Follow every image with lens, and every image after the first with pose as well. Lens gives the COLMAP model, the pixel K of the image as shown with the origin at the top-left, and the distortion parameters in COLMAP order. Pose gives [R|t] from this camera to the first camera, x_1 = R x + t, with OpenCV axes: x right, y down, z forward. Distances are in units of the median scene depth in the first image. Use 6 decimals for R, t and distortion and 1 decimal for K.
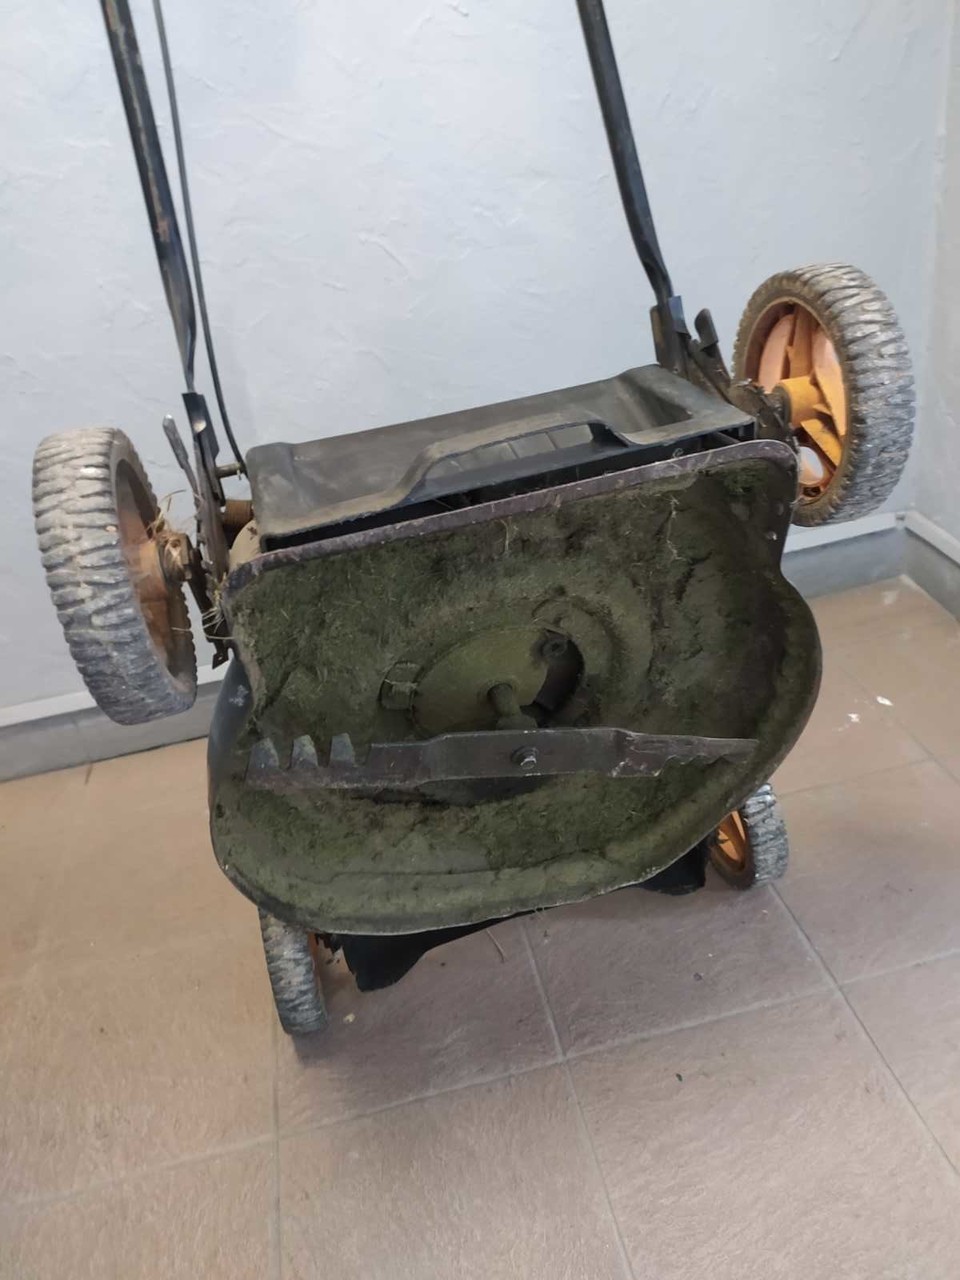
lens RADIAL K [[987.3, 0, 484.6], [0, 987.3, 641.0], [0, 0, 1]] dist [0.063713, -0.062470]
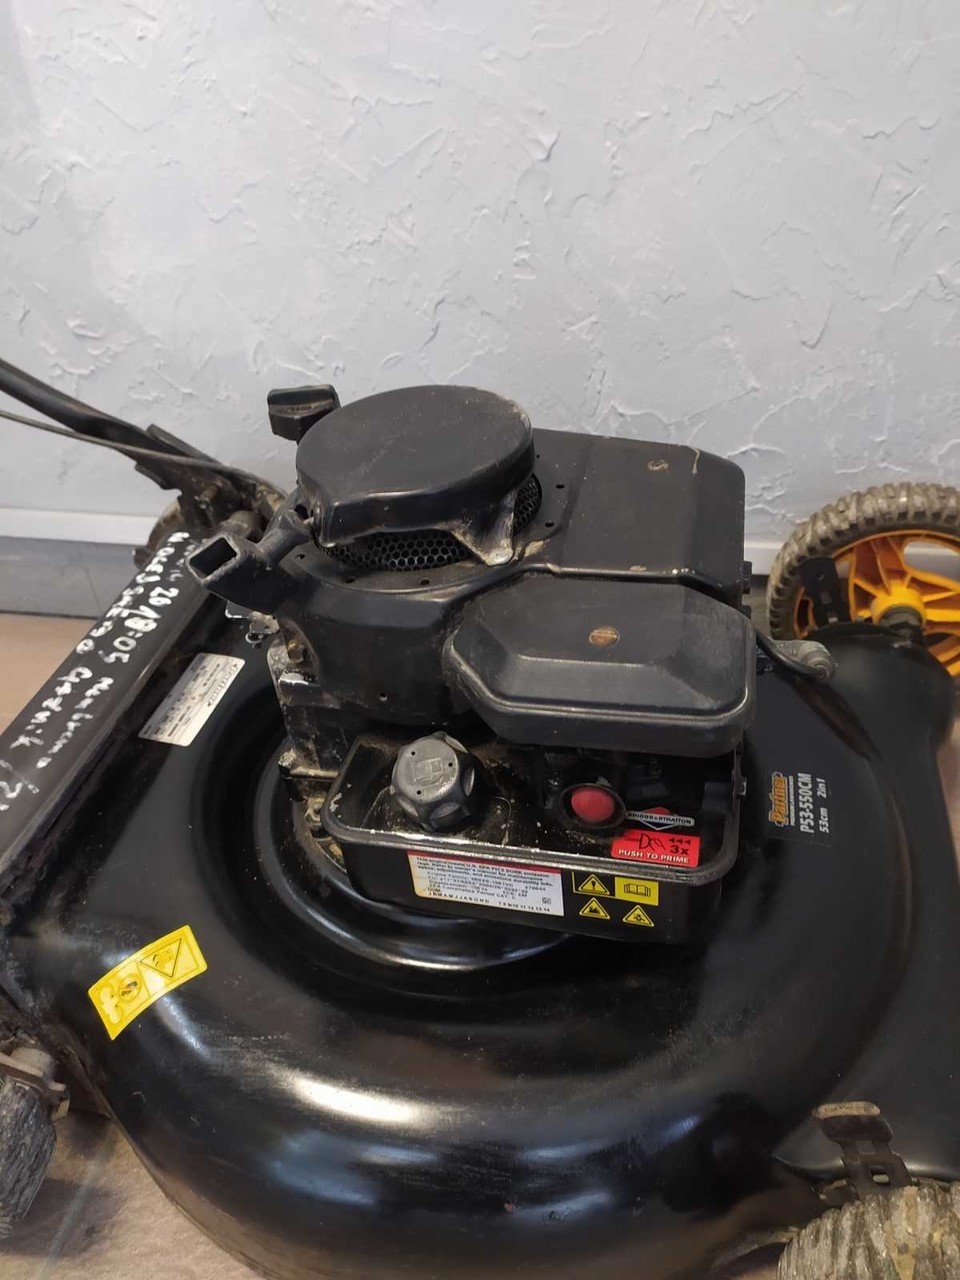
lens RADIAL K [[969.8, 0, 482.4], [0, 969.8, 652.4], [0, 0, 1]] dist [0.052313, -0.059878]
pose [[0.917331, 0.292225, -0.270386, 0.301335], [-0.246909, 0.950345, 0.189423, -0.128648], [0.312314, -0.107003, 0.943933, 0.754588]]
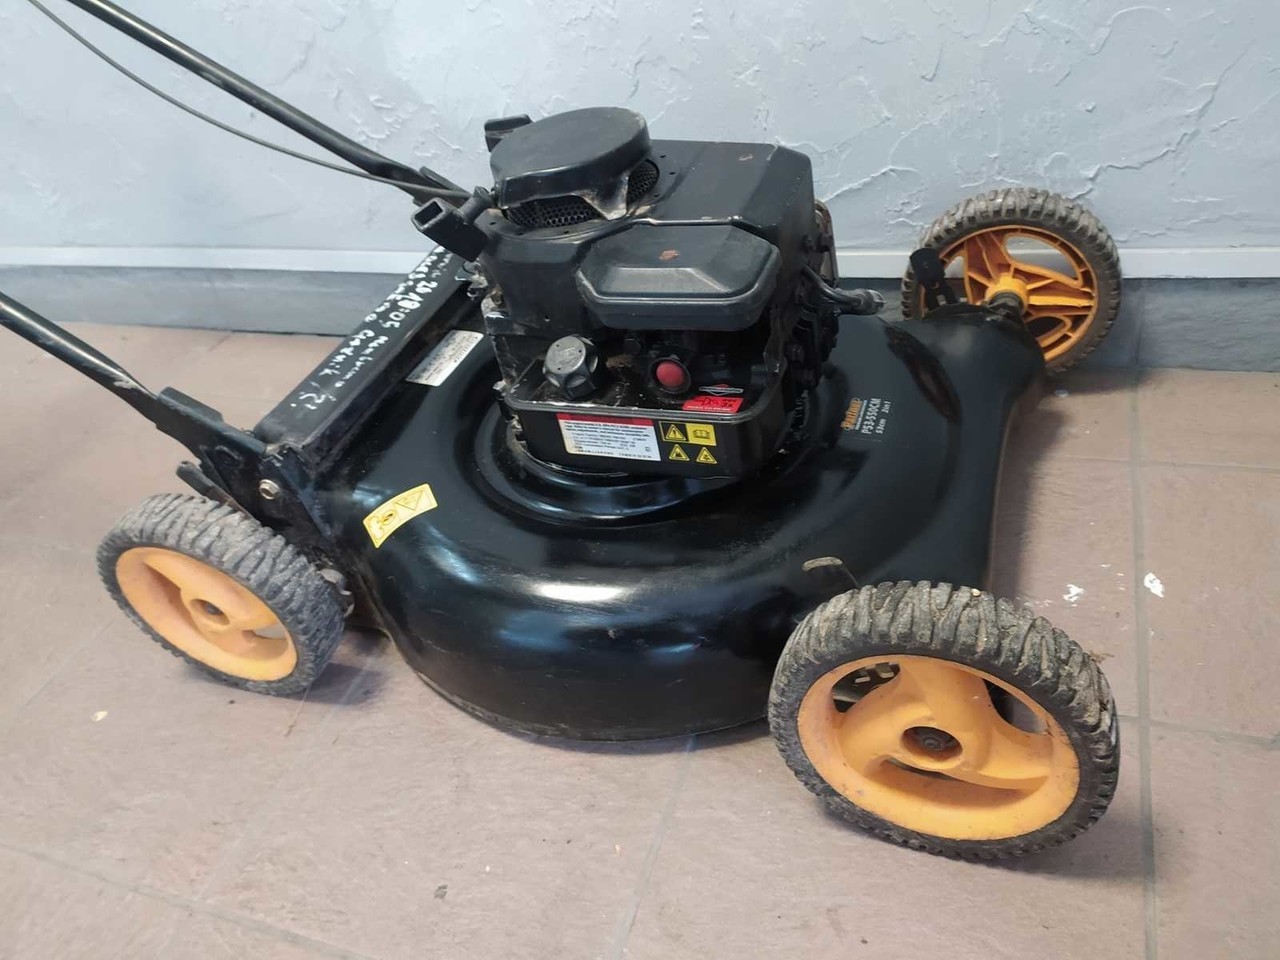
lens RADIAL K [[969.8, 0, 636.1], [0, 969.8, 484.7], [0, 0, 1]] dist [0.052313, -0.059878]
pose [[0.855138, 0.312601, -0.413546, 0.515872], [-0.222124, 0.941742, 0.252554, -0.085492], [0.468402, -0.124110, 0.874755, 0.586887]]
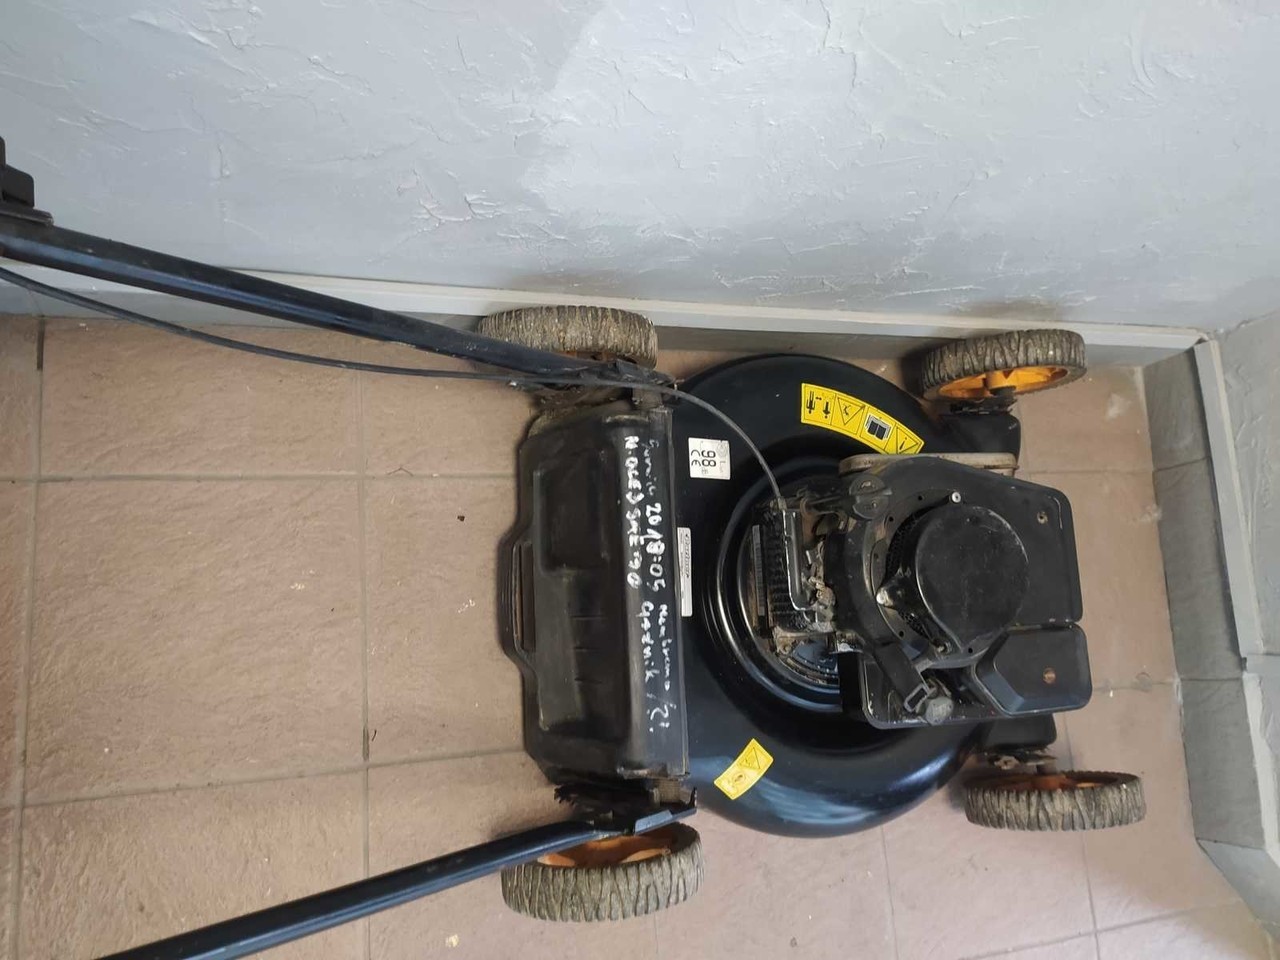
lens RADIAL K [[960.5, 0, 637.0], [0, 960.5, 475.5], [0, 0, 1]] dist [0.058435, -0.058762]
pose [[0.876116, 0.208163, 0.434845, -0.494546], [-0.460555, 0.628022, 0.627278, -0.555380], [-0.142516, -0.749838, 0.646090, 0.773998]]
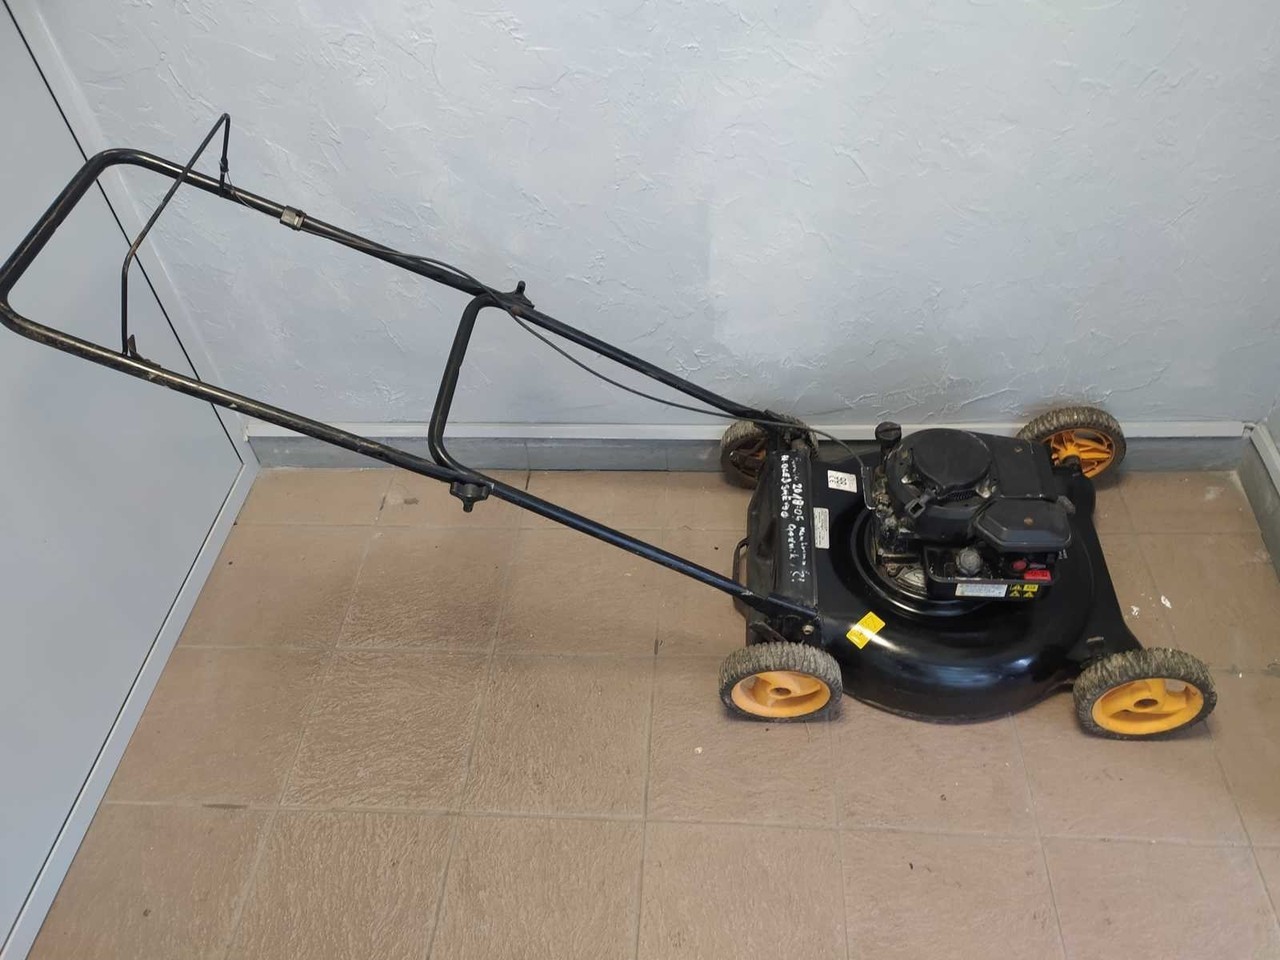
lens RADIAL K [[960.5, 0, 637.0], [0, 960.5, 475.5], [0, 0, 1]] dist [0.058435, -0.058762]
pose [[0.963350, 0.237816, -0.124098, -0.154192], [-0.188928, 0.929936, 0.315477, -0.472616], [0.190429, -0.280469, 0.940784, -0.276519]]
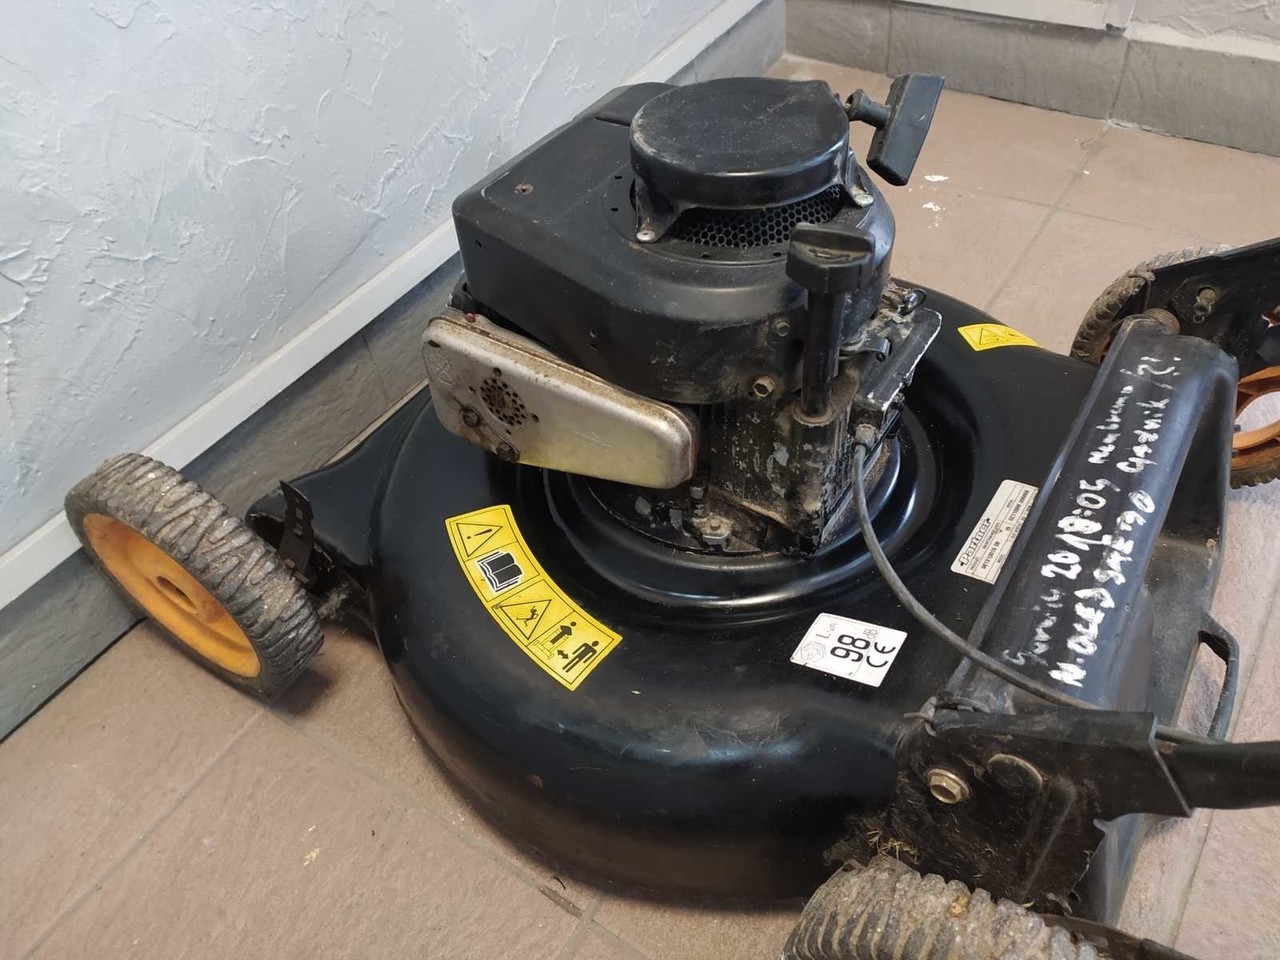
lens RADIAL K [[987.3, 0, 649.8], [0, 987.3, 480.8], [0, 0, 1]] dist [0.063713, -0.062470]
pose [[-0.717334, -0.330740, 0.613224, -0.230975], [0.508401, 0.353342, 0.785288, -0.491608], [-0.476404, 0.875078, -0.085315, 1.419640]]
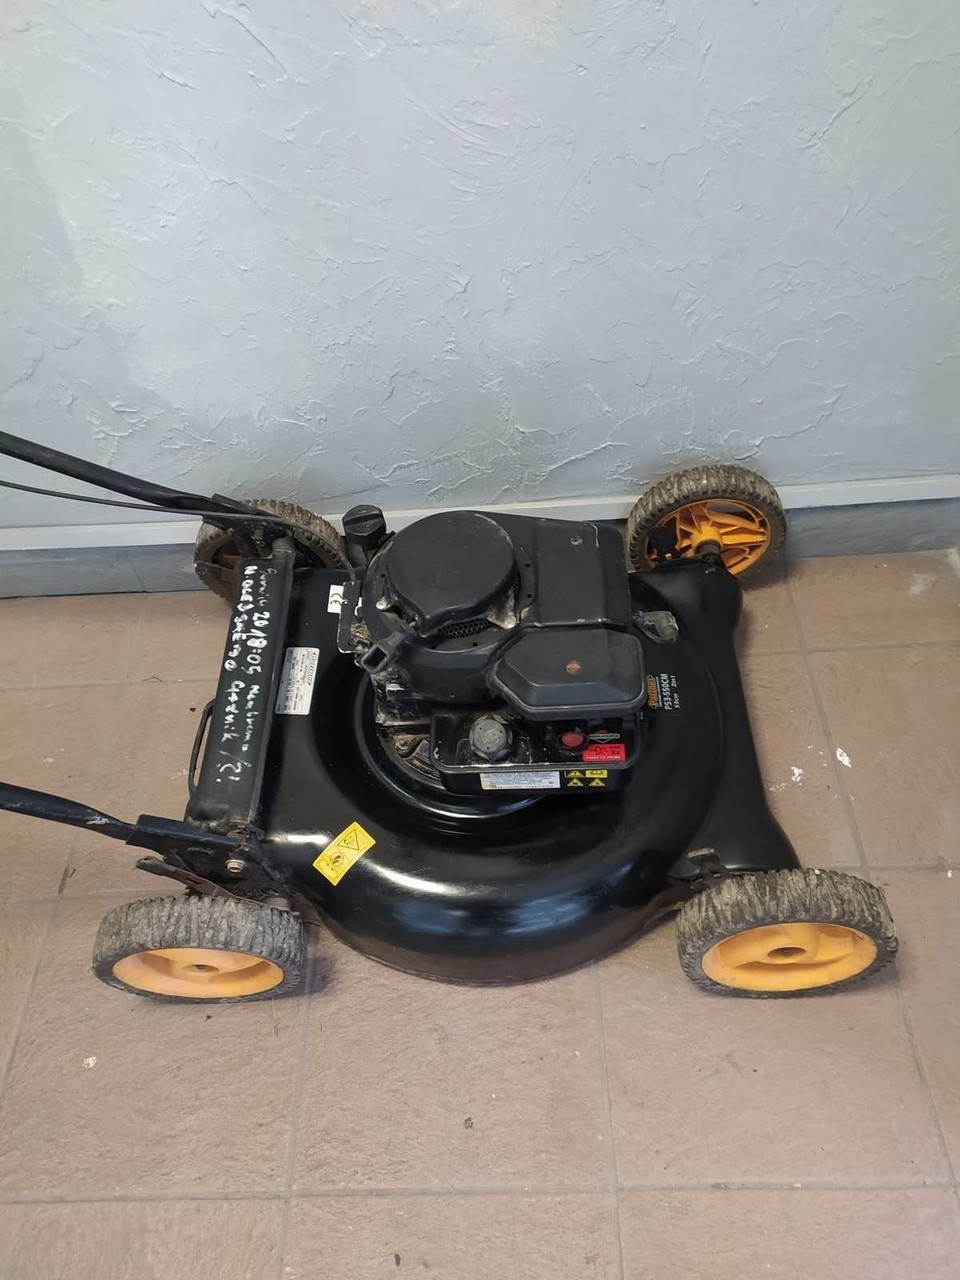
lens RADIAL K [[960.5, 0, 480.6], [0, 960.5, 643.9], [0, 0, 1]] dist [0.058435, -0.058762]
pose [[0.979847, 0.190818, -0.059064, 0.204762], [-0.154197, 0.910533, 0.383604, -0.389509], [0.126979, -0.366766, 0.921607, 0.394643]]
